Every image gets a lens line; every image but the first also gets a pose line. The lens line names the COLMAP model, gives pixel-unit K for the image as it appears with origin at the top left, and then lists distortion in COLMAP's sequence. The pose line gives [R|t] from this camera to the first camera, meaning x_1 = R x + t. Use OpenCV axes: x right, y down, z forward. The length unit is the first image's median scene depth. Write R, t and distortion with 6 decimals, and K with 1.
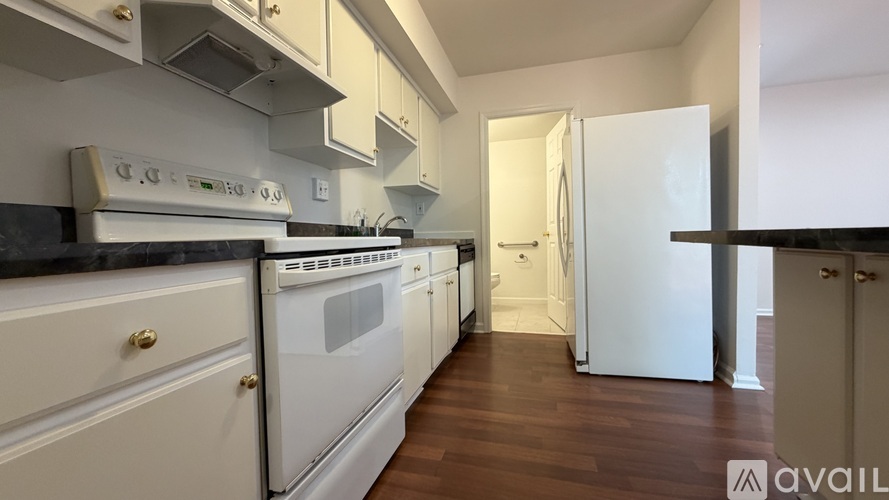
lens RADIAL K [[353.9, 0, 442.2], [0, 353.9, 249.4], [0, 0, 1]] dist [-0.003518, 0.000291]
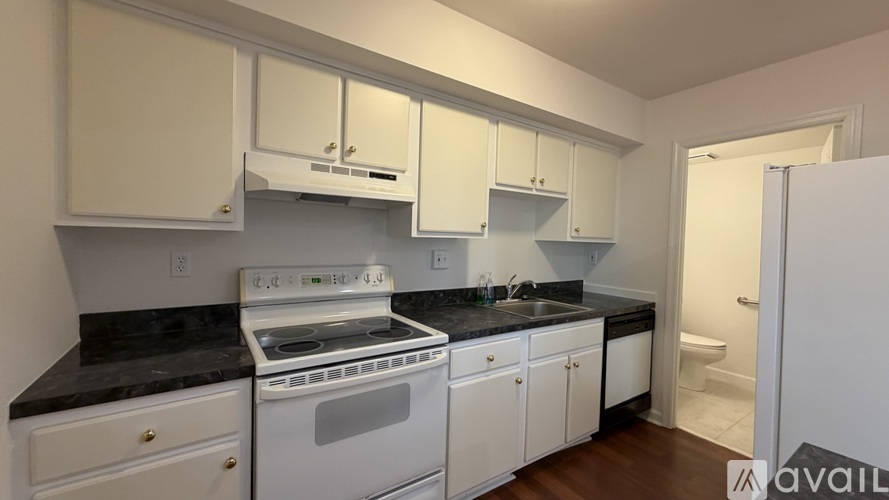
lens RADIAL K [[353.9, 0, 441.0], [0, 353.9, 248.8], [0, 0, 1]] dist [-0.003518, 0.000291]
pose [[0.760291, 0.058318, -0.646959, 0.390845], [-0.062382, 0.997914, 0.016644, -0.227866], [0.646580, 0.027704, 0.762343, 0.152010]]
